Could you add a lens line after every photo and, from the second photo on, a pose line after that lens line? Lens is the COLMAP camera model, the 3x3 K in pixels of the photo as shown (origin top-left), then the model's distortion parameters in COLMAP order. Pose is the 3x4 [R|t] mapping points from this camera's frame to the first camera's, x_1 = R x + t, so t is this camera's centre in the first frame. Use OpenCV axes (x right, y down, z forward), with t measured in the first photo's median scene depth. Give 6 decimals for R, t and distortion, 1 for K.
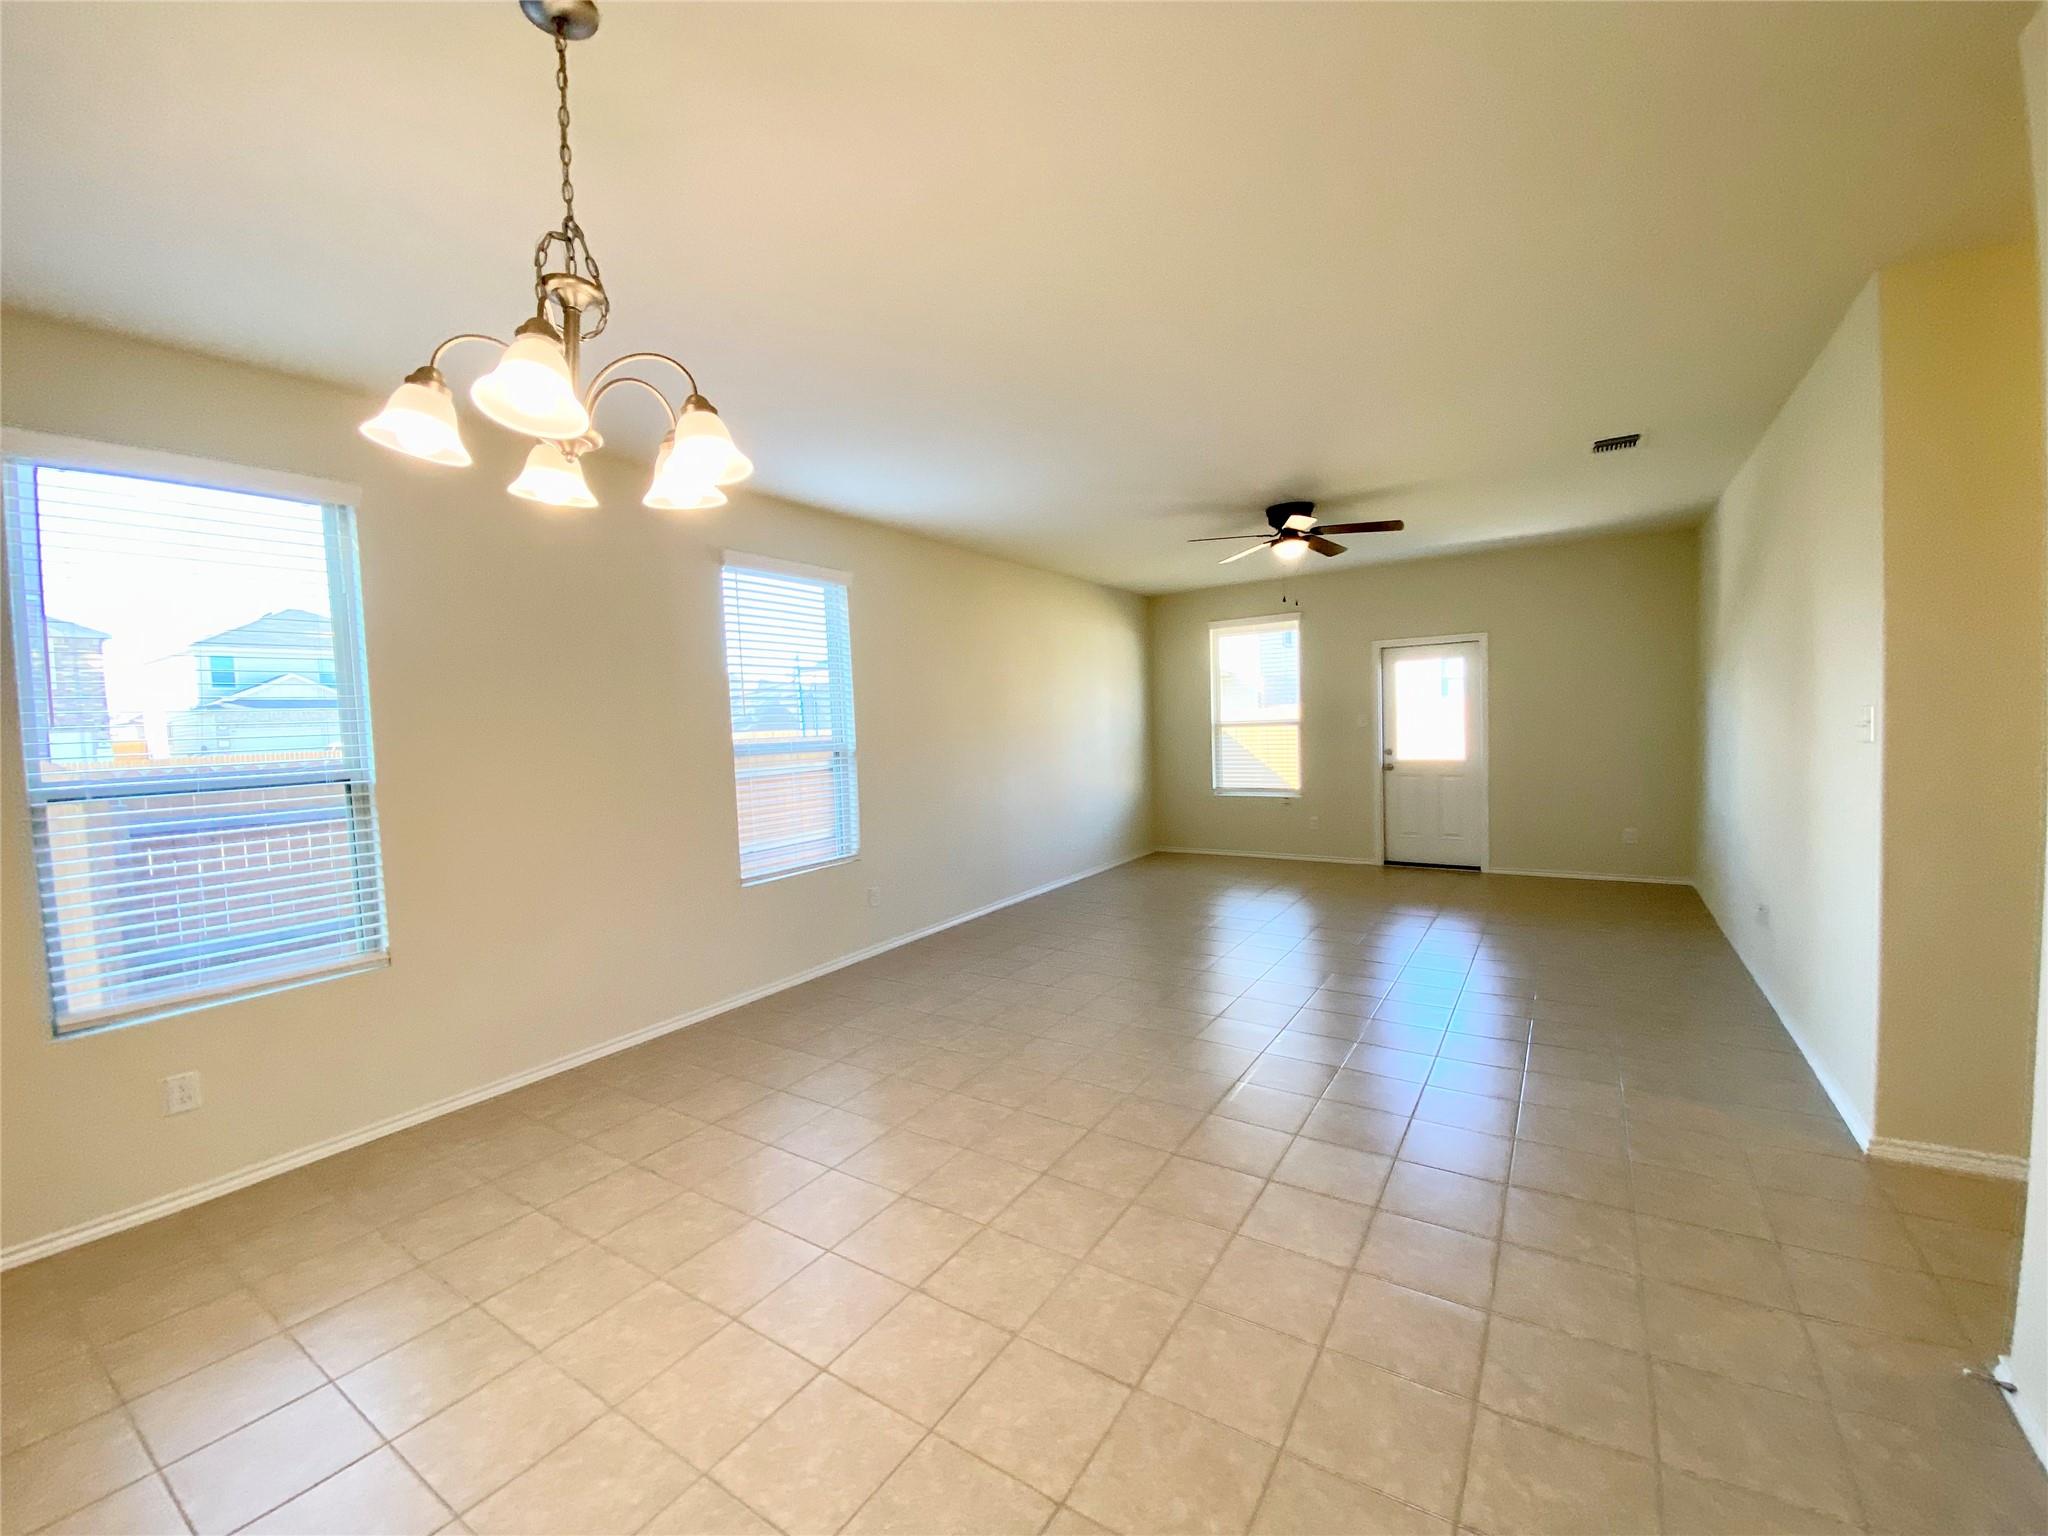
lens RADIAL K [[839.3, 0, 1024.0], [0, 839.3, 768.0], [0, 0, 1]] dist [0.075799, -0.000055]
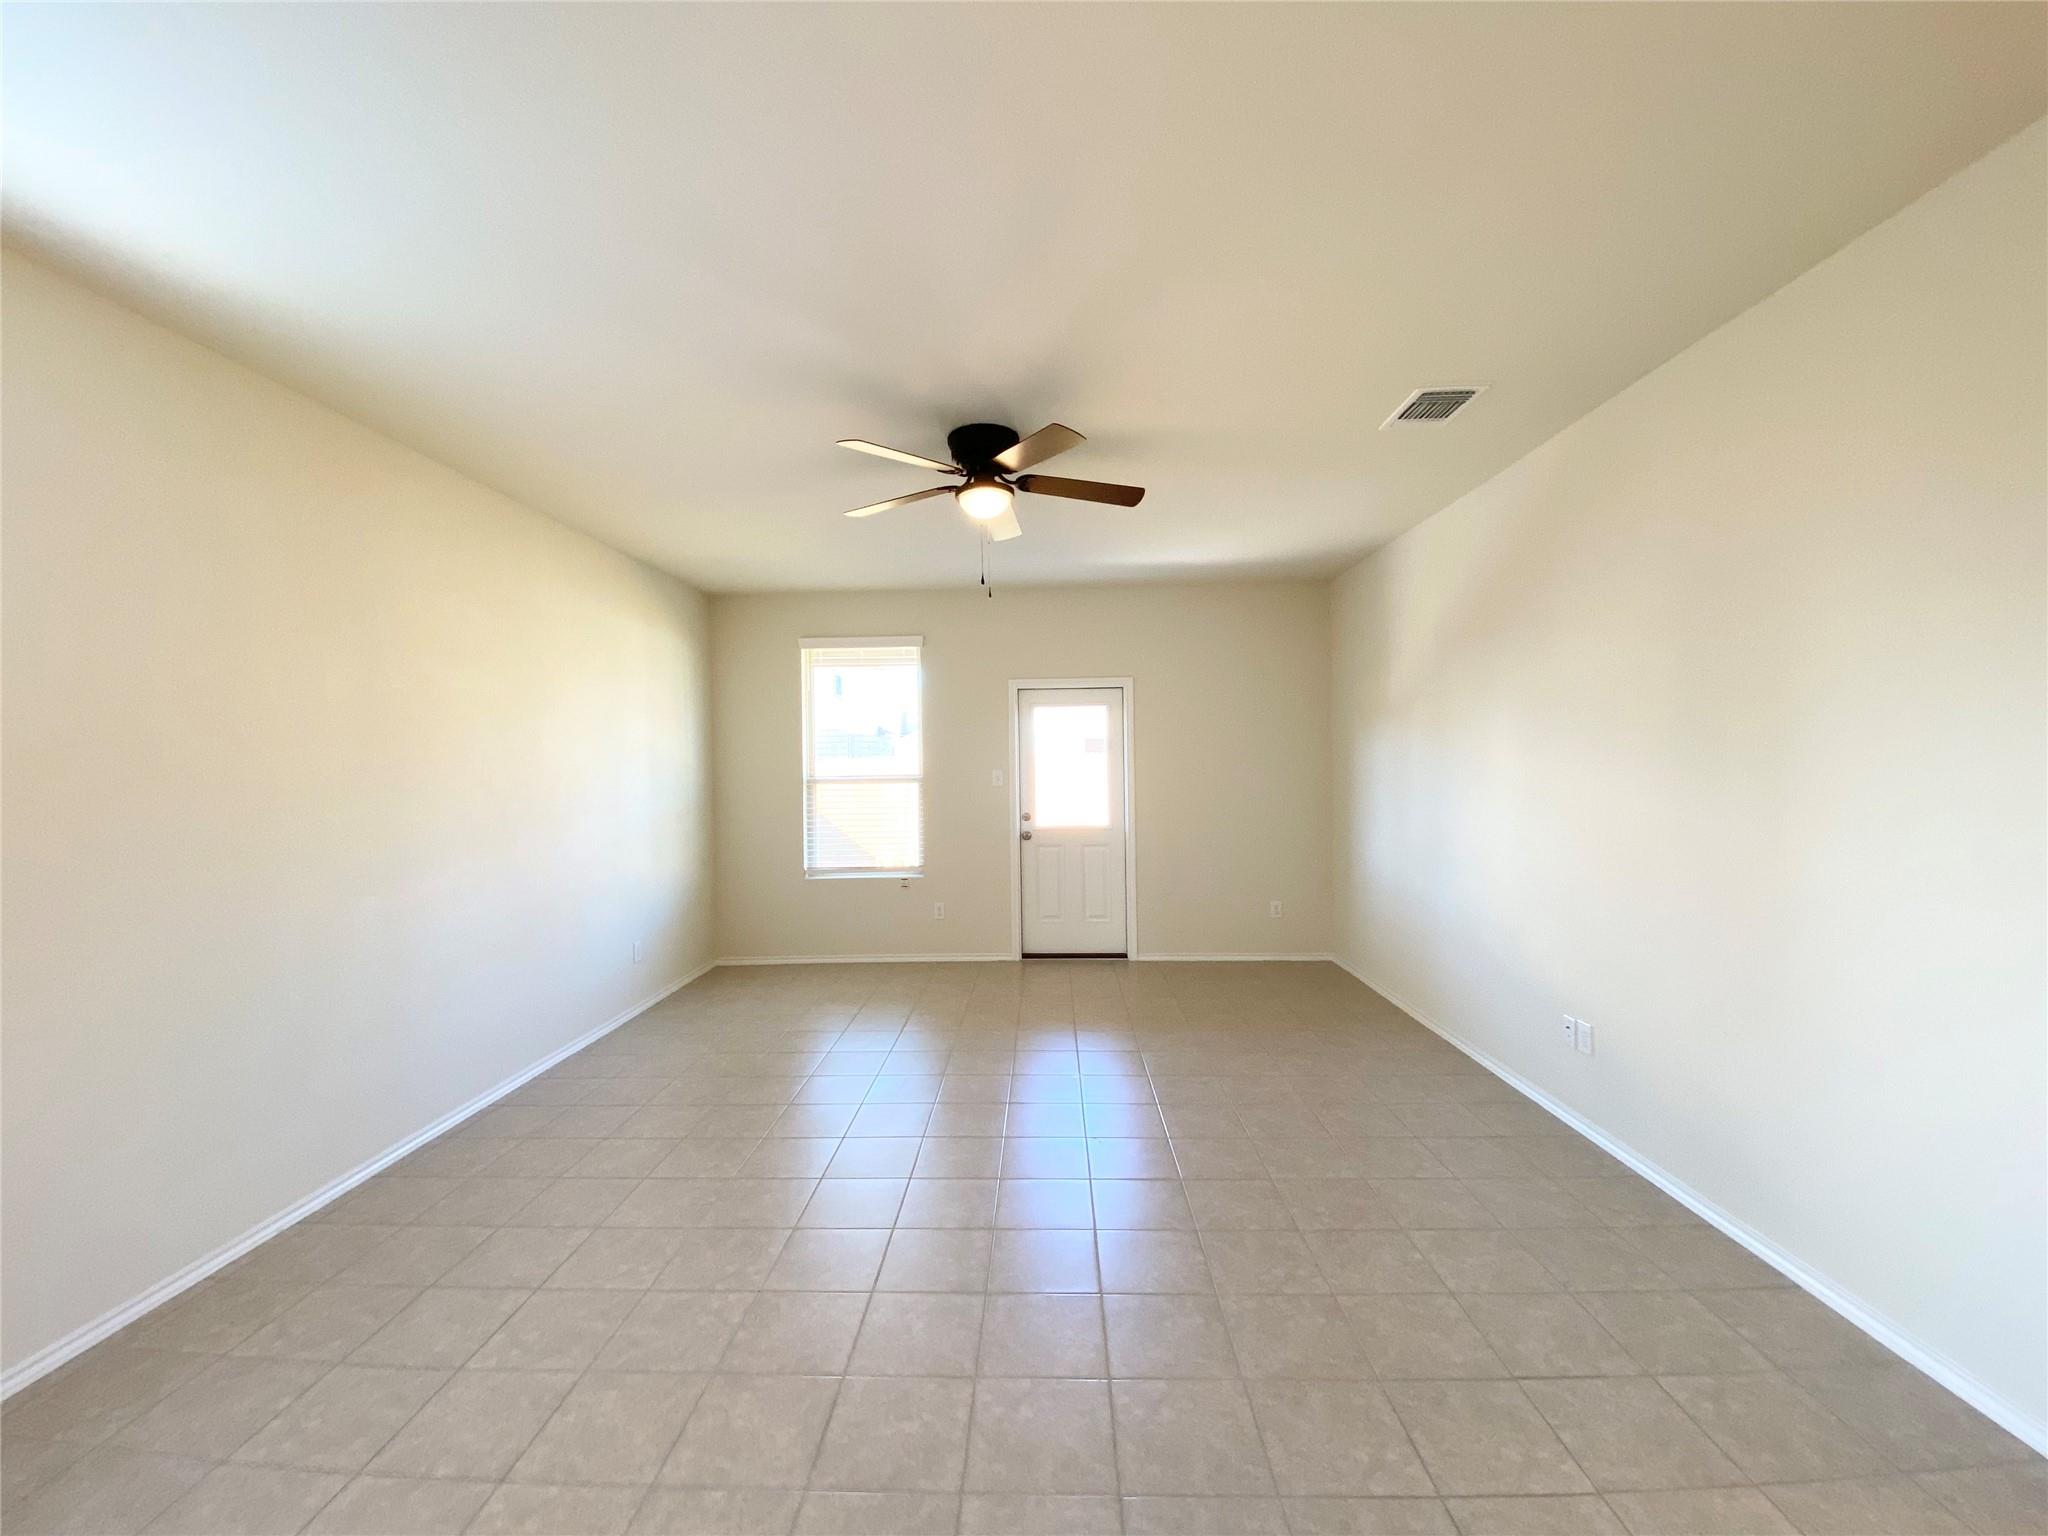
lens RADIAL K [[839.3, 0, 1024.0], [0, 839.3, 768.0], [0, 0, 1]] dist [0.075799, -0.000055]
pose [[0.853652, 0.017424, 0.520552, 0.009527], [0.016897, 0.997988, -0.061113, -0.016591], [-0.520569, 0.060965, 0.851640, 0.315765]]
